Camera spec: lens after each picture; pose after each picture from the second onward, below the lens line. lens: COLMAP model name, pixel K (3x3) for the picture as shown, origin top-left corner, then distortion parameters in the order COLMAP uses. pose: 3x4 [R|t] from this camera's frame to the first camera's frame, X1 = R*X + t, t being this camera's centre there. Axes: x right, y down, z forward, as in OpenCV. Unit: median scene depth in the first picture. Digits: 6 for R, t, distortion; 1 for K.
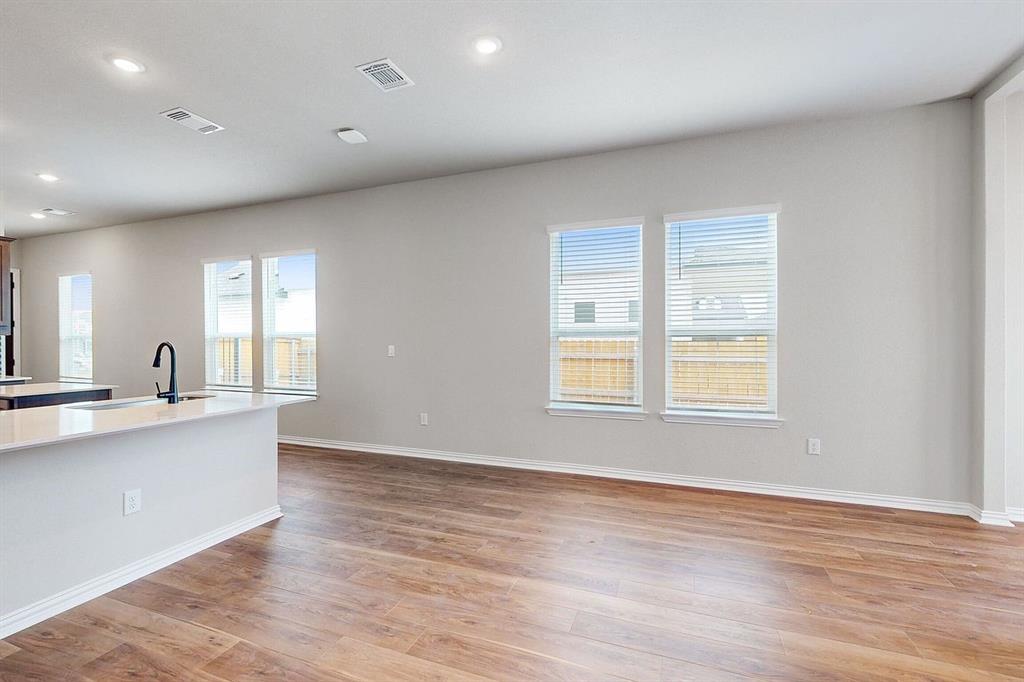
lens RADIAL K [[456.2, 0, 512.0], [0, 456.2, 341.0], [0, 0, 1]] dist [-0.001143, -0.000442]
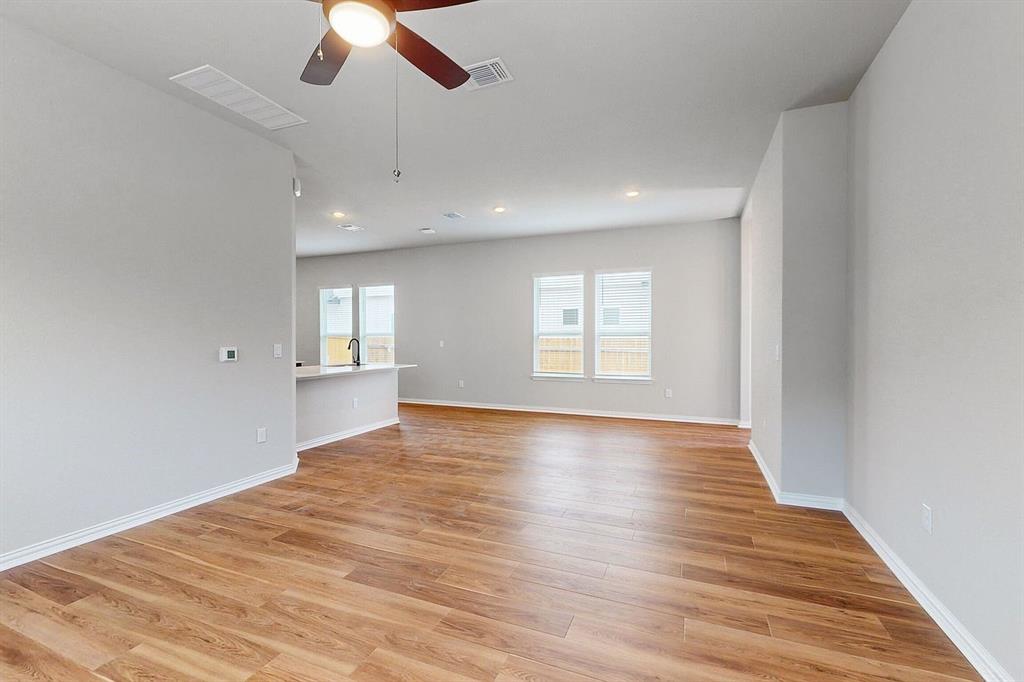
lens RADIAL K [[456.2, 0, 512.0], [0, 456.2, 341.0], [0, 0, 1]] dist [-0.001143, -0.000442]
pose [[0.999804, 0.001543, -0.019755, 0.036066], [-0.001401, 0.999973, 0.007222, -0.002780], [0.019766, -0.007193, 0.999779, -0.849101]]
